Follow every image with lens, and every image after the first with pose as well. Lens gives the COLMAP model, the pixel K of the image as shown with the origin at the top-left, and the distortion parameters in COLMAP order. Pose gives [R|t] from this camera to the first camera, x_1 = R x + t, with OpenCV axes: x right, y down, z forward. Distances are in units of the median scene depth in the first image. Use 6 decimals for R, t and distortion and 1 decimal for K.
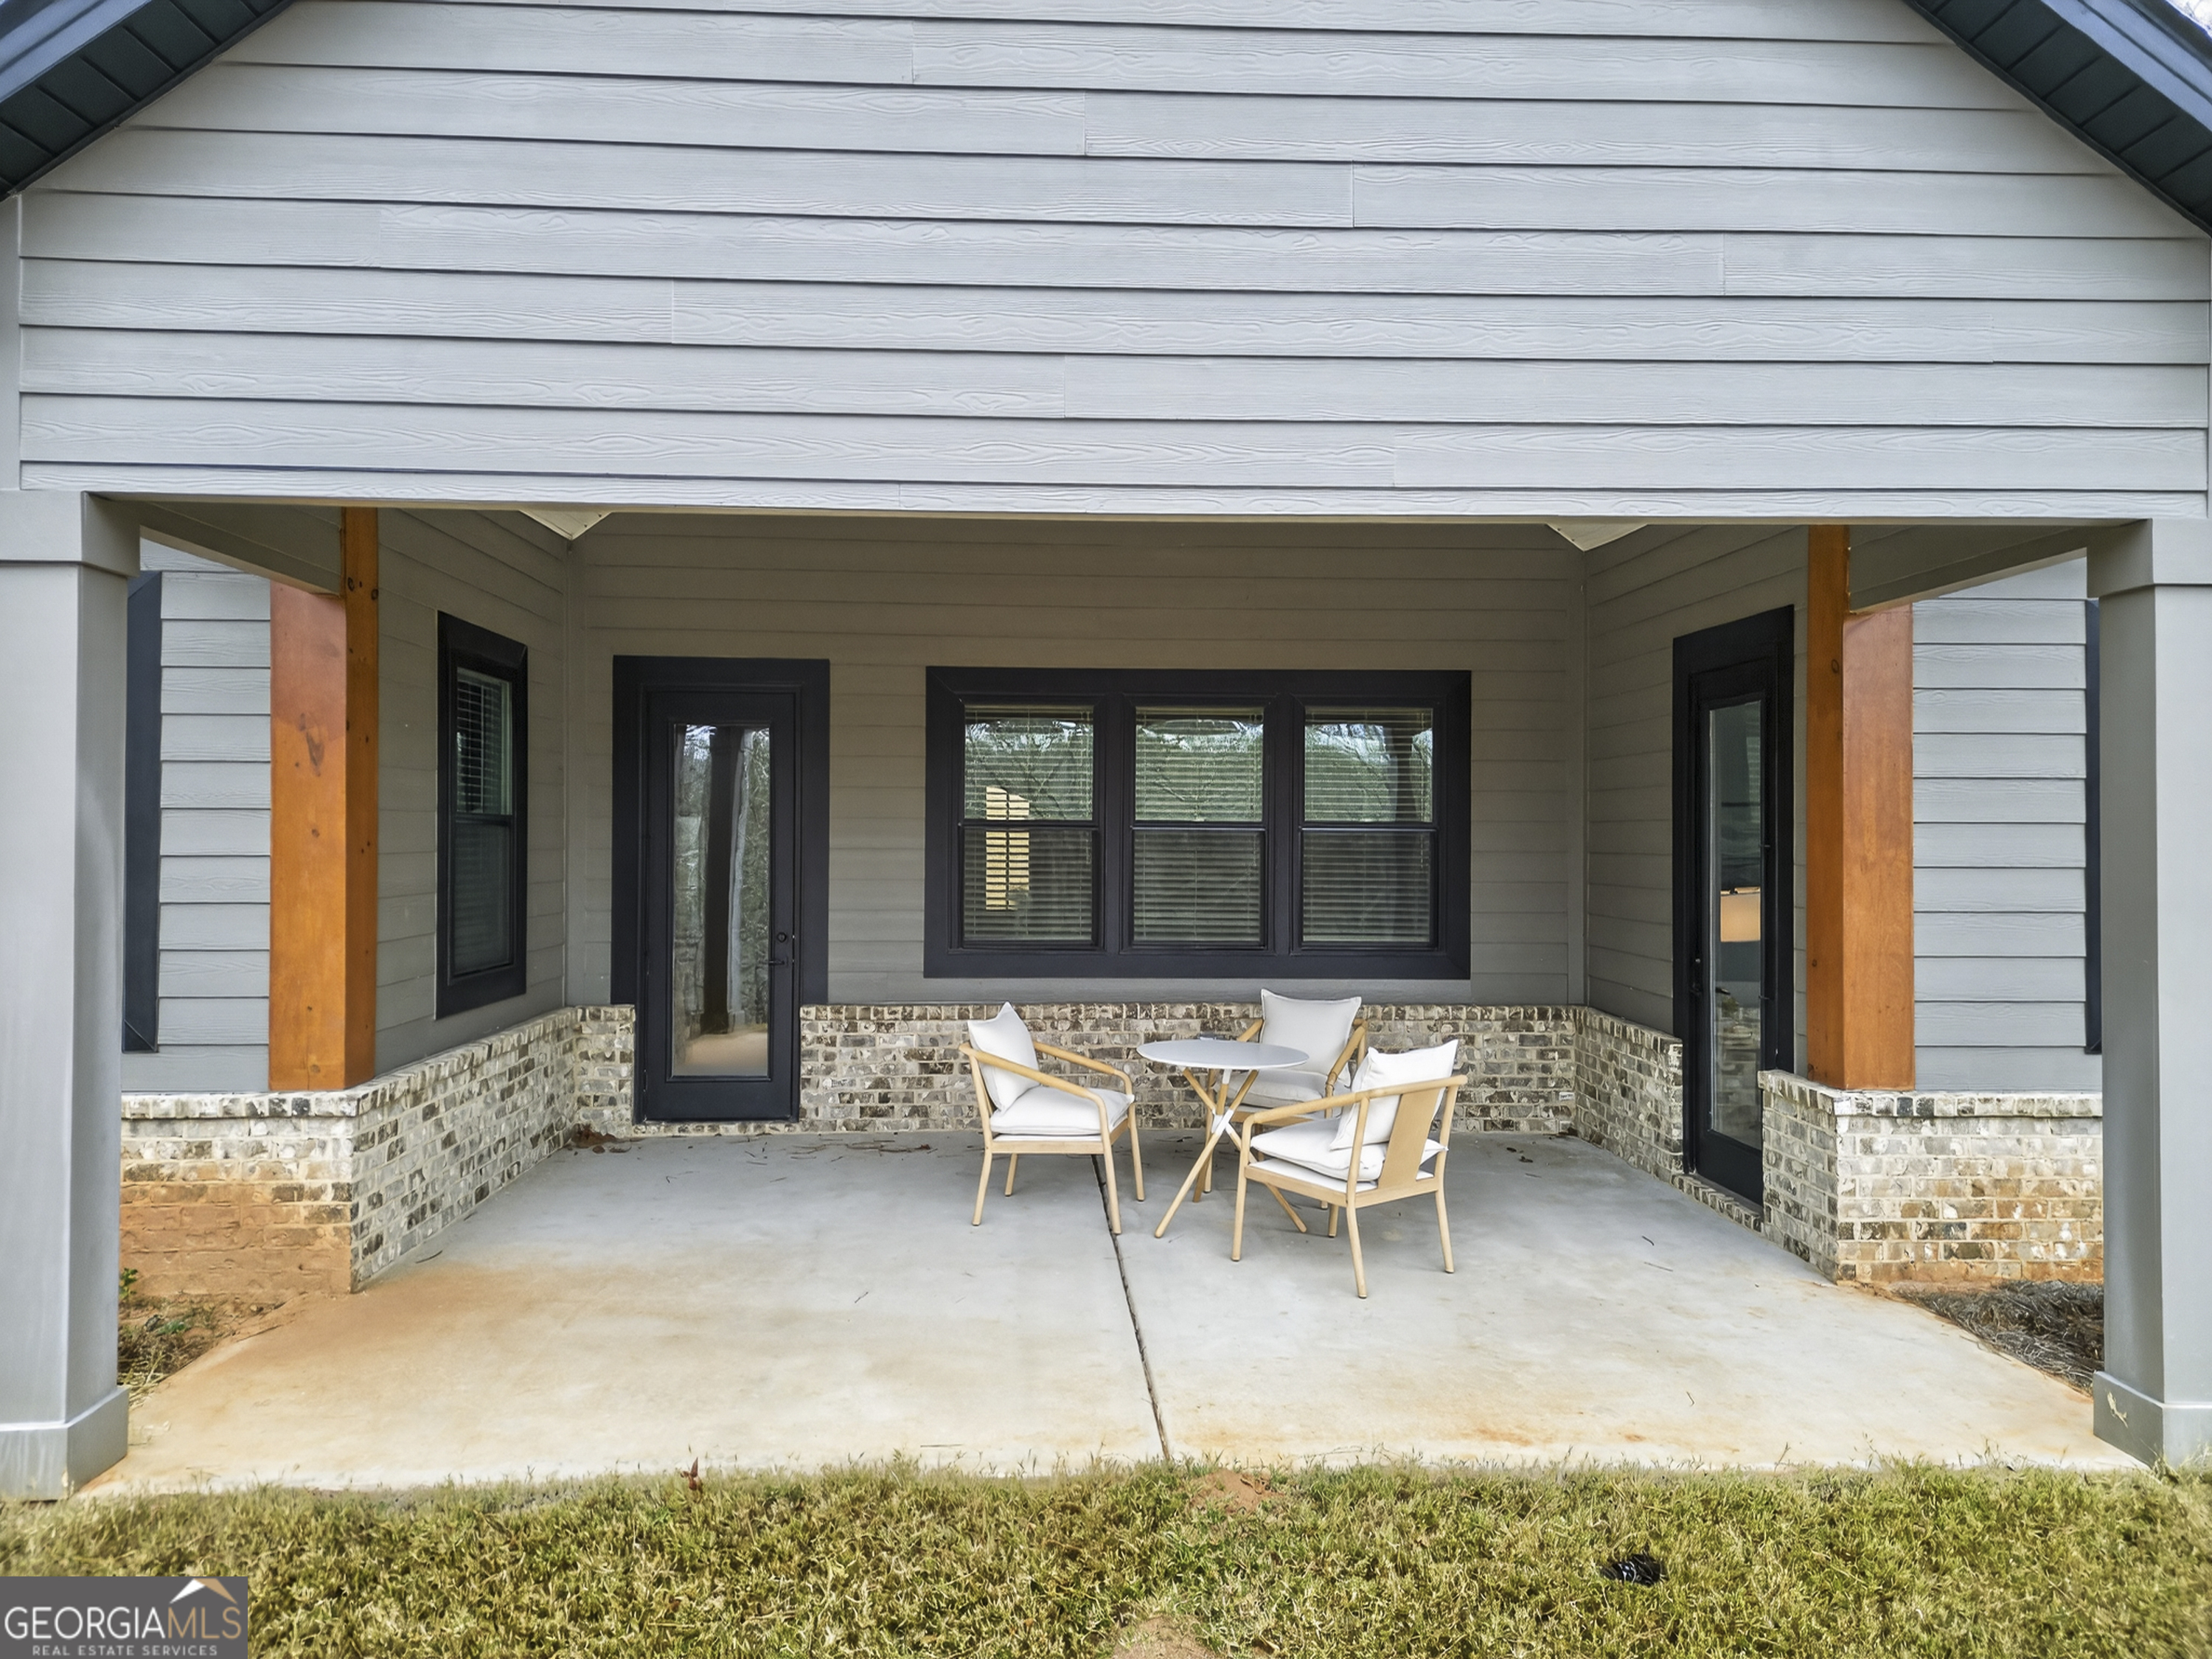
lens RADIAL K [[1531.3, 0, 1106.0], [0, 1531.3, 829.5], [0, 0, 1]] dist [0.094493, -0.001539]
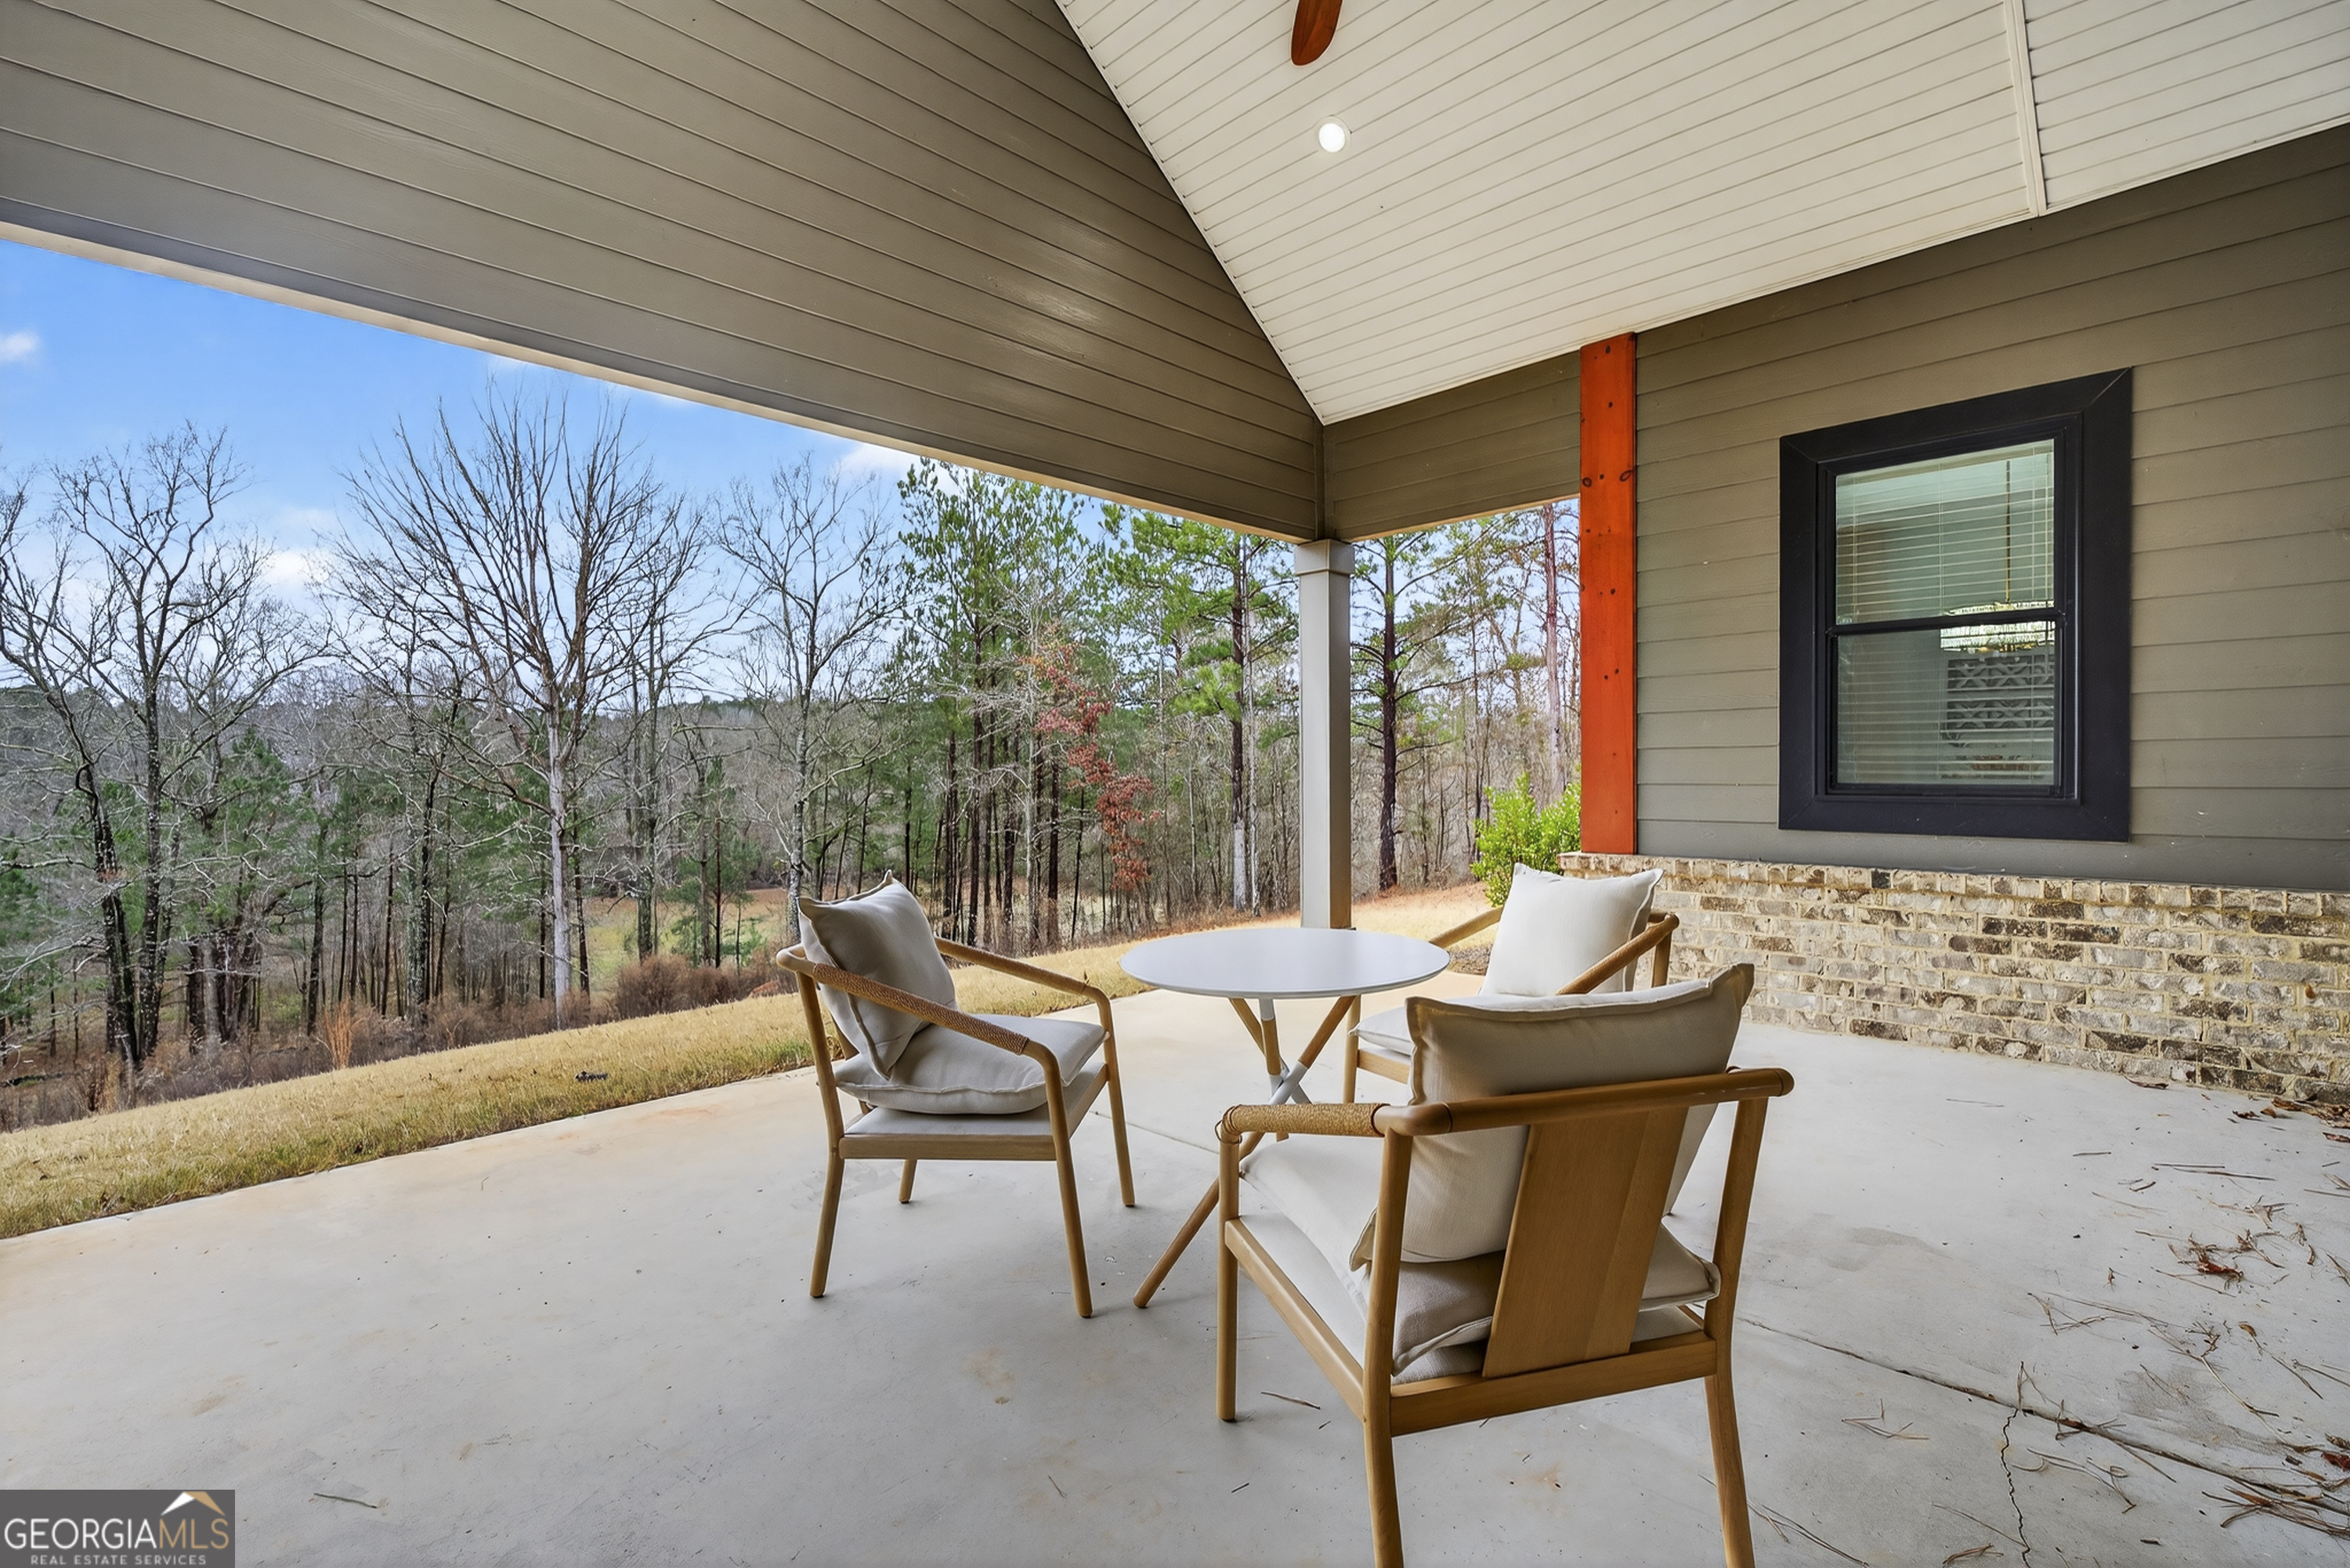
lens RADIAL K [[1042.1, 0, 1176.0], [0, 1042.1, 778.7], [0, 0, 1]] dist [-0.001711, -0.000987]
pose [[-0.741403, 0.014898, -0.670895, 0.266046], [0.010978, 0.999889, 0.010072, 0.059103], [0.670970, 0.000102, -0.741484, 0.975087]]
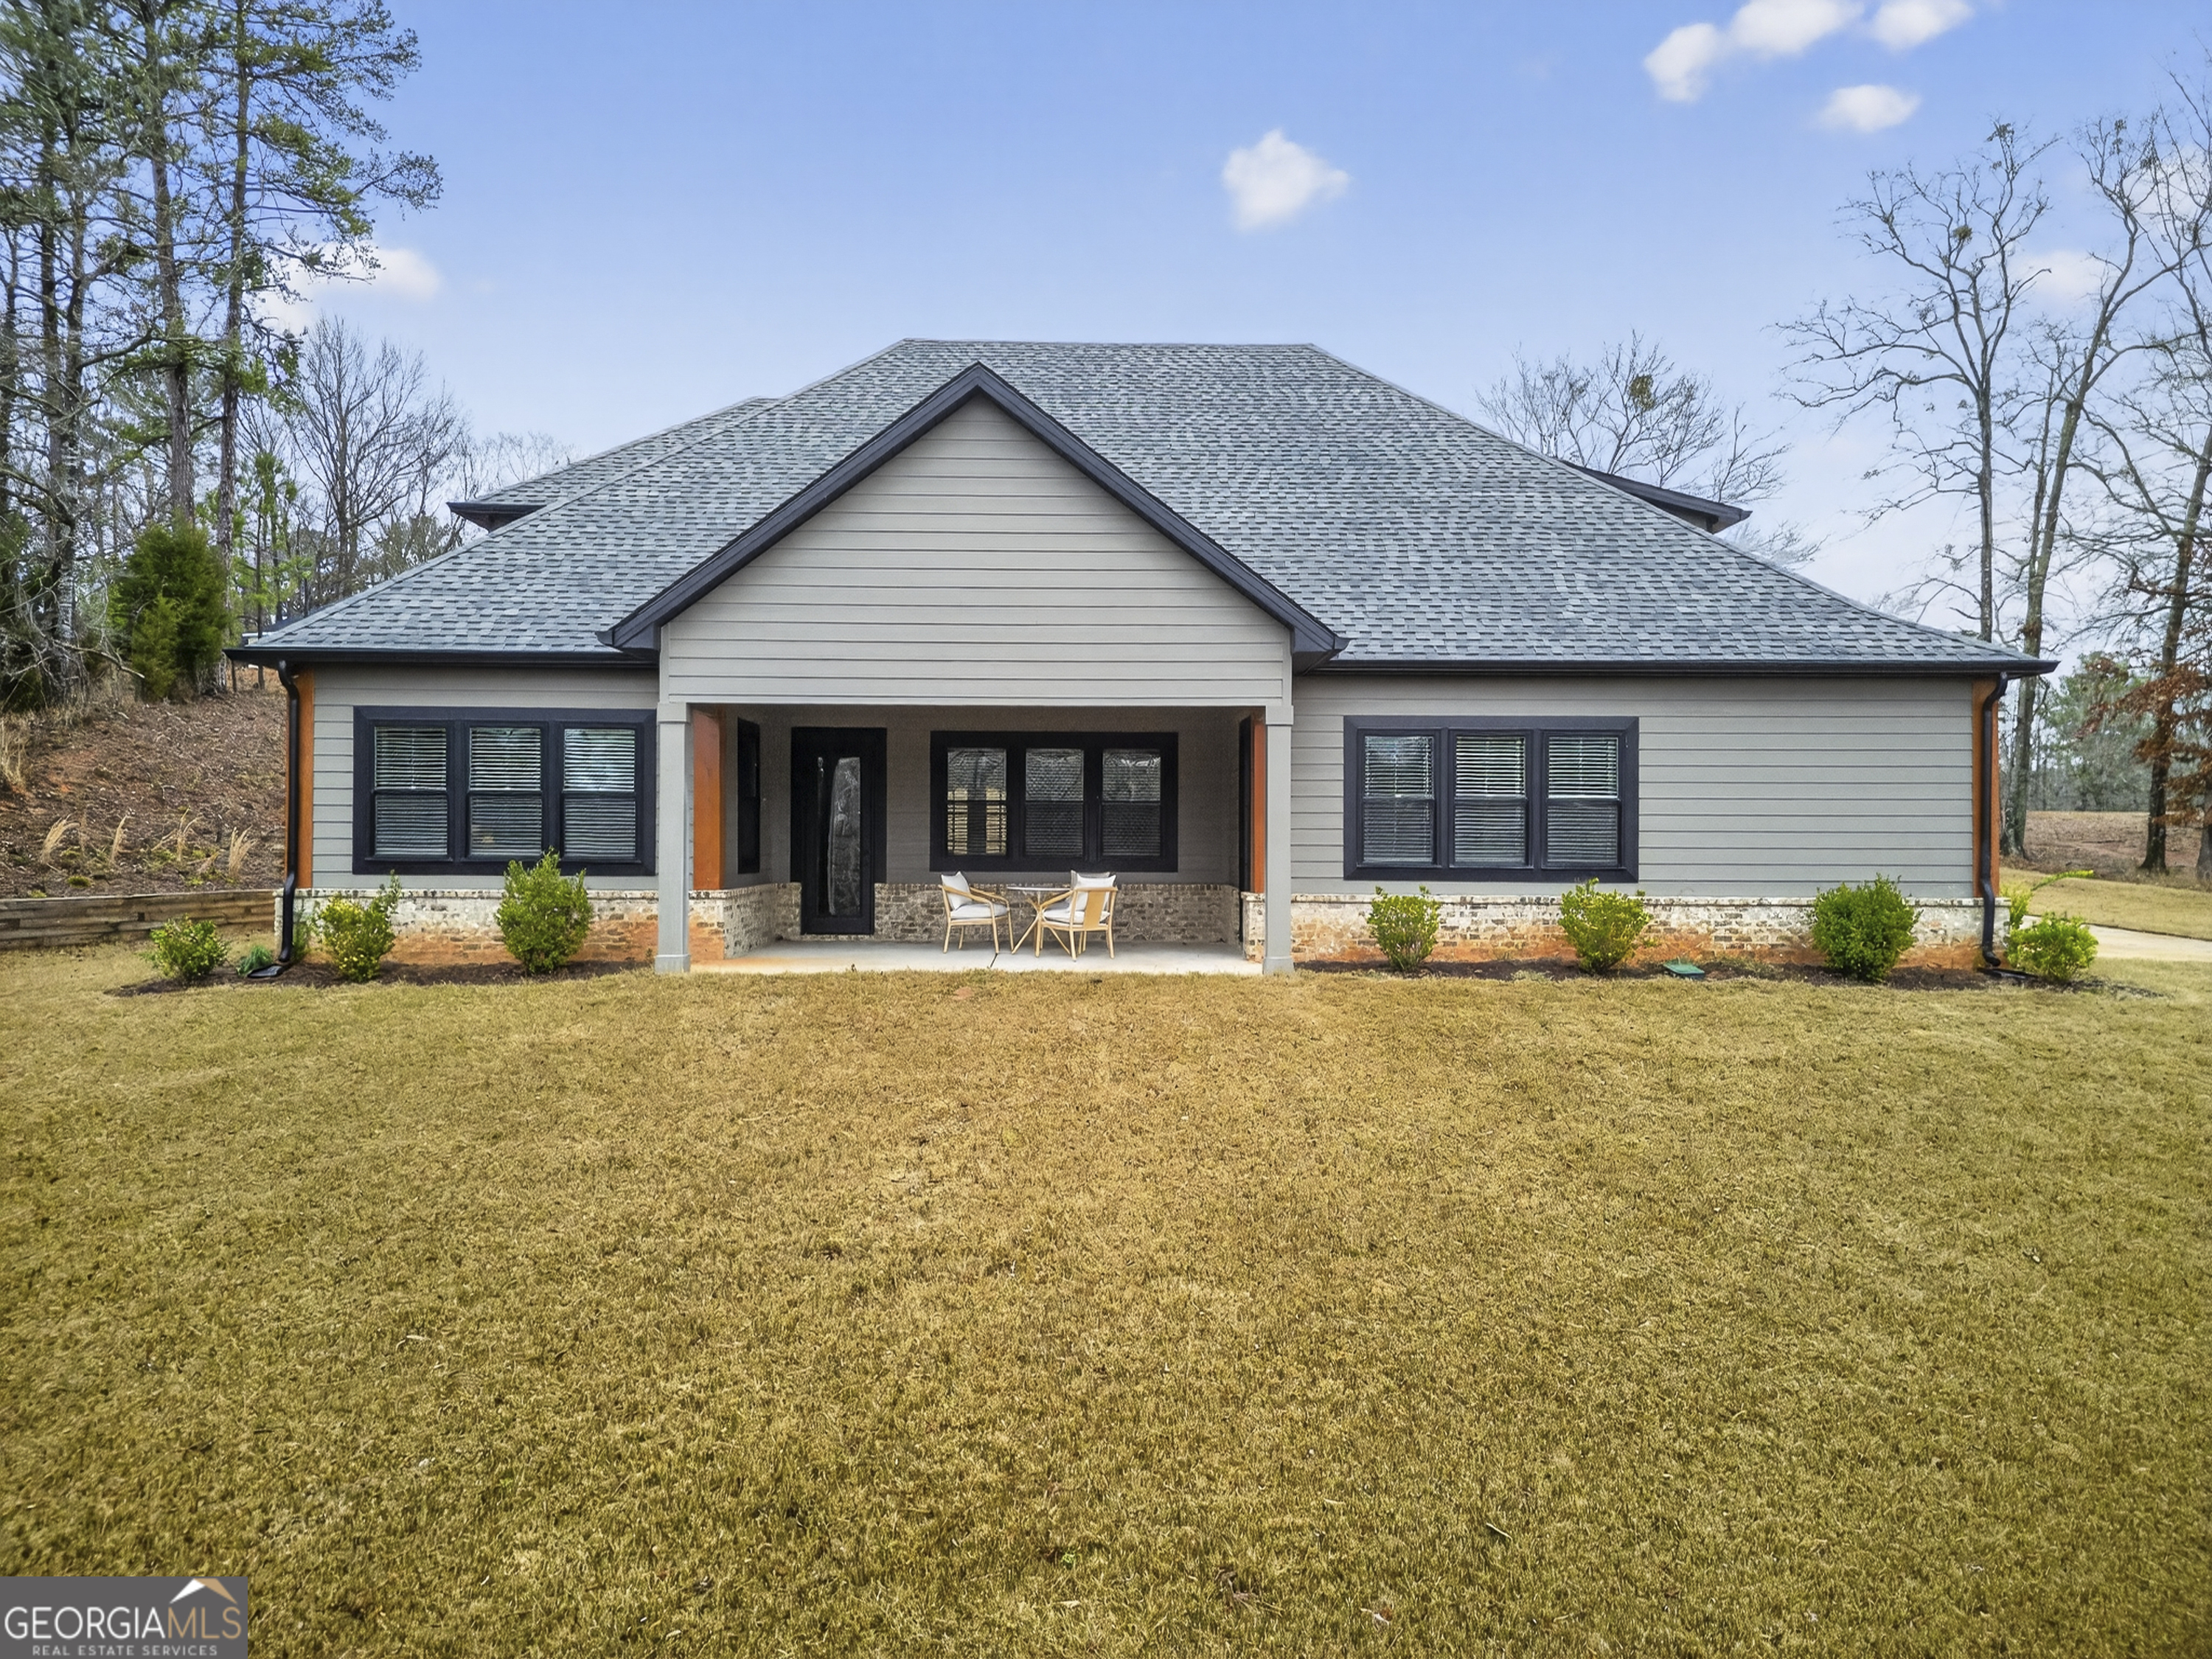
lens RADIAL K [[1531.3, 0, 1106.0], [0, 1531.3, 829.5], [0, 0, 1]] dist [0.094493, -0.001539]
pose [[0.999409, -0.000019, -0.034378, 0.211401], [-0.000046, 0.999998, -0.001900, 0.041194], [0.034378, 0.001900, 0.999407, -1.199364]]
